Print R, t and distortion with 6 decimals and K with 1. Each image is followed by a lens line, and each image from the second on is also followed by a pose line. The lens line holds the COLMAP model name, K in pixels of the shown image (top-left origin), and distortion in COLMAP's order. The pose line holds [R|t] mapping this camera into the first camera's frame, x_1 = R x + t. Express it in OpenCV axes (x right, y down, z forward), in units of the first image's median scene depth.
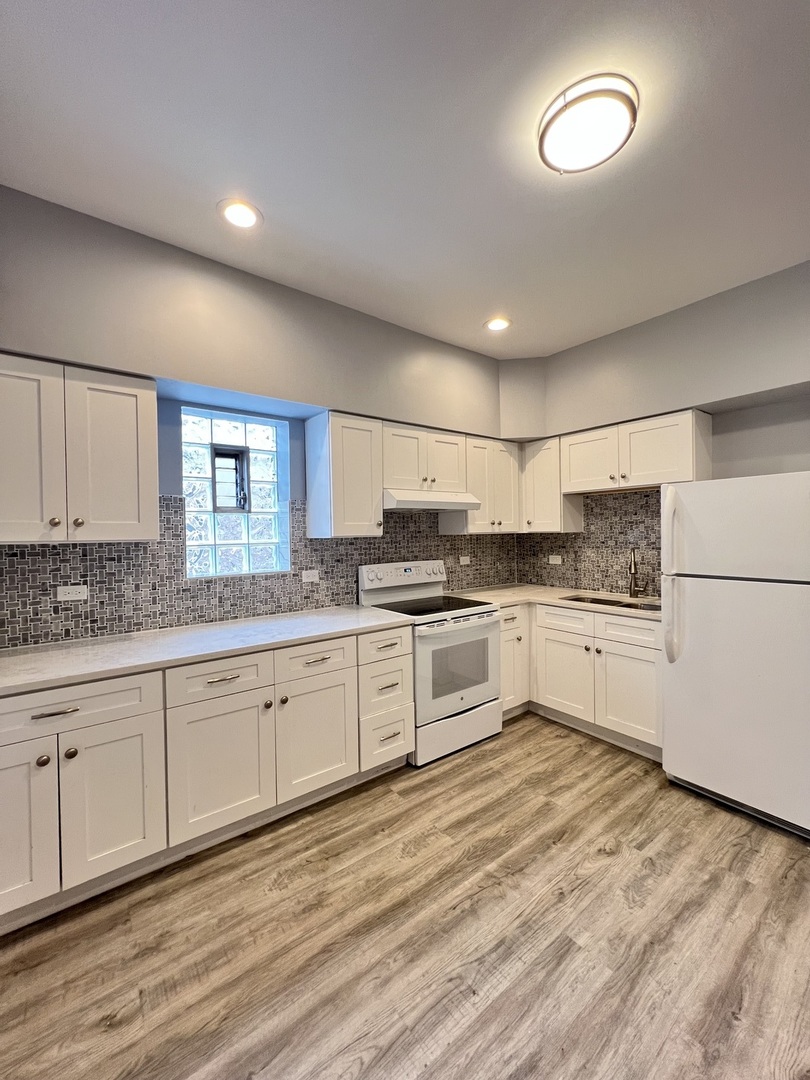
lens RADIAL K [[429.3, 0, 406.0], [0, 429.3, 540.0], [0, 0, 1]] dist [-0.005726, 0.001199]
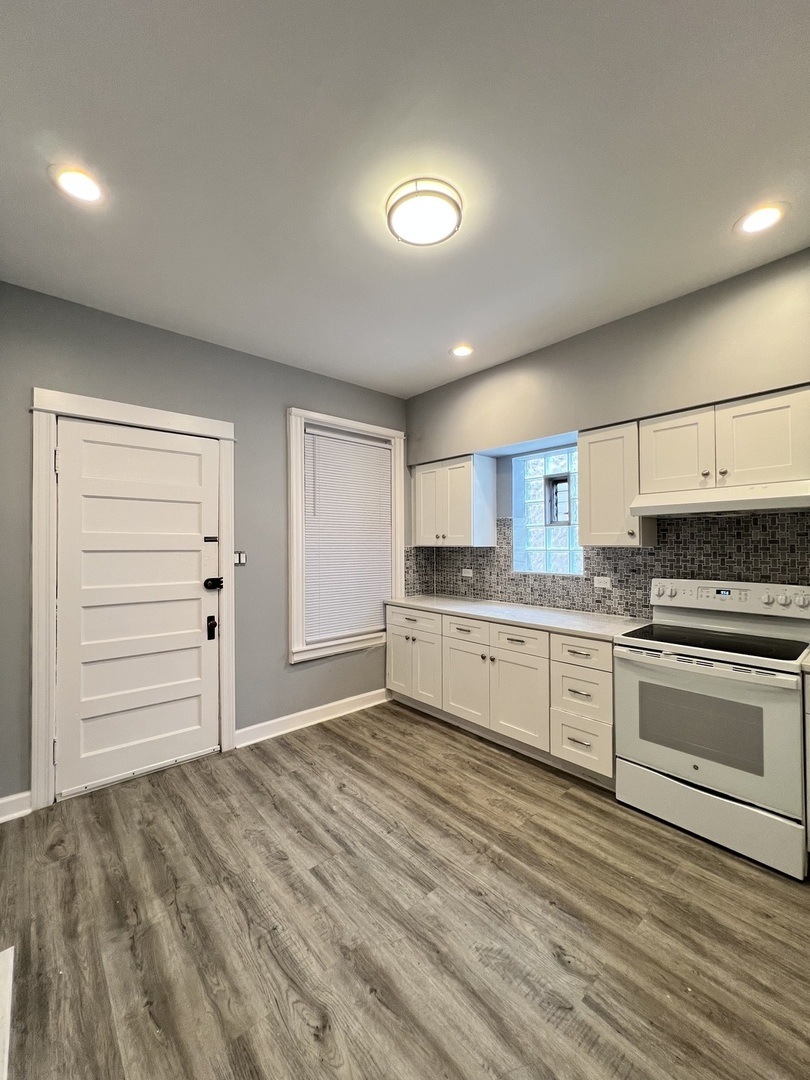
lens RADIAL K [[429.3, 0, 405.5], [0, 429.3, 540.2], [0, 0, 1]] dist [-0.005726, 0.001199]
pose [[0.072450, 0.007376, -0.997345, 0.998418], [-0.011968, 0.999907, 0.006526, -0.027724], [0.997300, 0.011464, 0.072532, 0.529517]]
